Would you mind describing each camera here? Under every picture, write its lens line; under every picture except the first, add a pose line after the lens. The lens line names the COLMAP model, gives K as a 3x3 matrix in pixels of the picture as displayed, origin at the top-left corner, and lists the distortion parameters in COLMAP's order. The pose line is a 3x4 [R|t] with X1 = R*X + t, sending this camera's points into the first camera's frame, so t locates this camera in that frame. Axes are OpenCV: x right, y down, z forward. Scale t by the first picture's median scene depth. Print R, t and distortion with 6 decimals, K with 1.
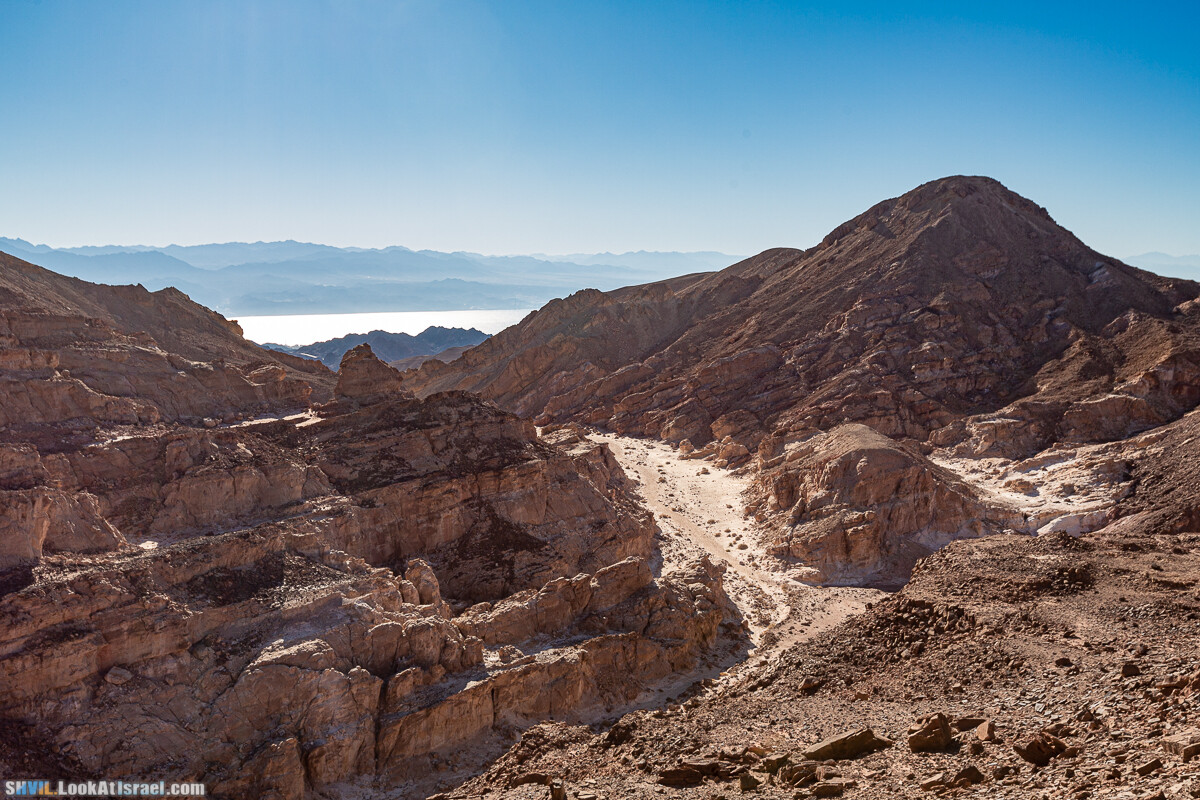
lens RADIAL K [[1055.6, 0, 600.7], [0, 1055.6, 401.0], [0, 0, 1]] dist [-0.011873, -0.004176]
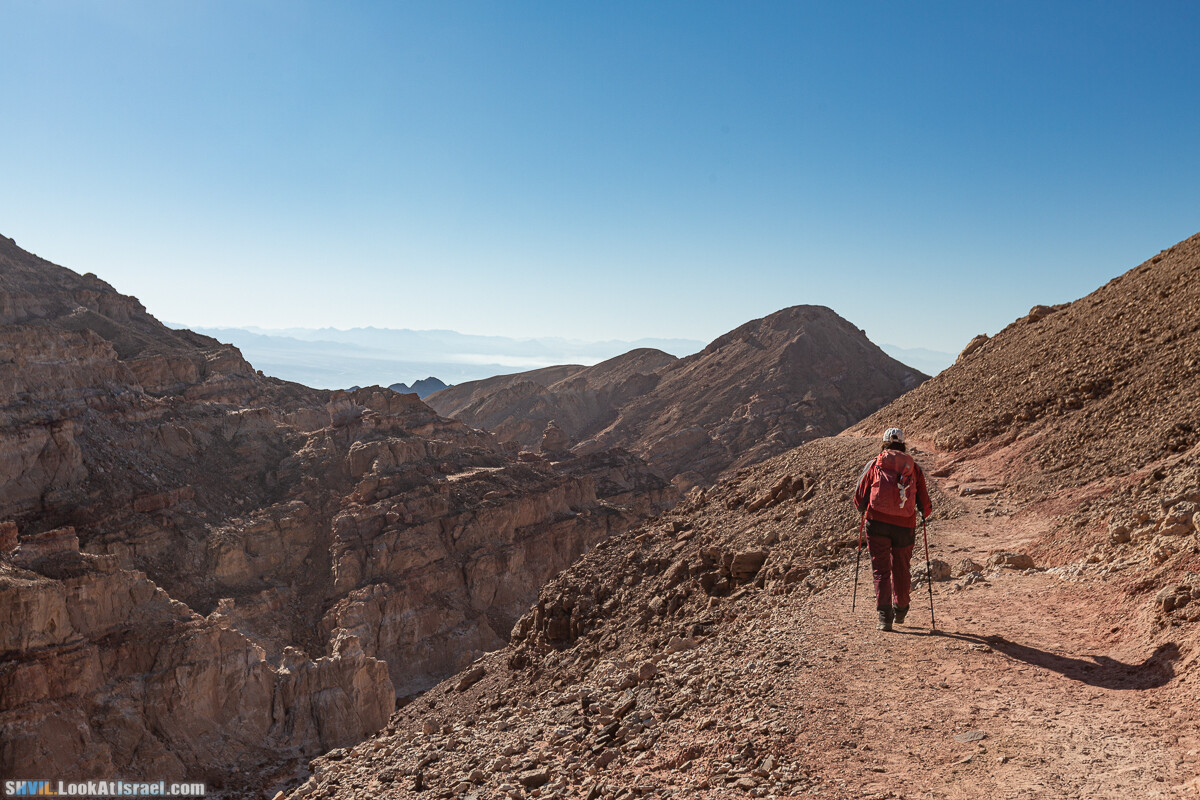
lens RADIAL K [[1199.9, 0, 599.4], [0, 1199.9, 400.4], [0, 0, 1]] dist [0.008471, 0.000000]
pose [[0.967679, 0.018064, 0.251538, -0.333179], [0.002048, 0.996836, -0.079464, 0.035213], [-0.252178, 0.077411, 0.964580, -0.457806]]
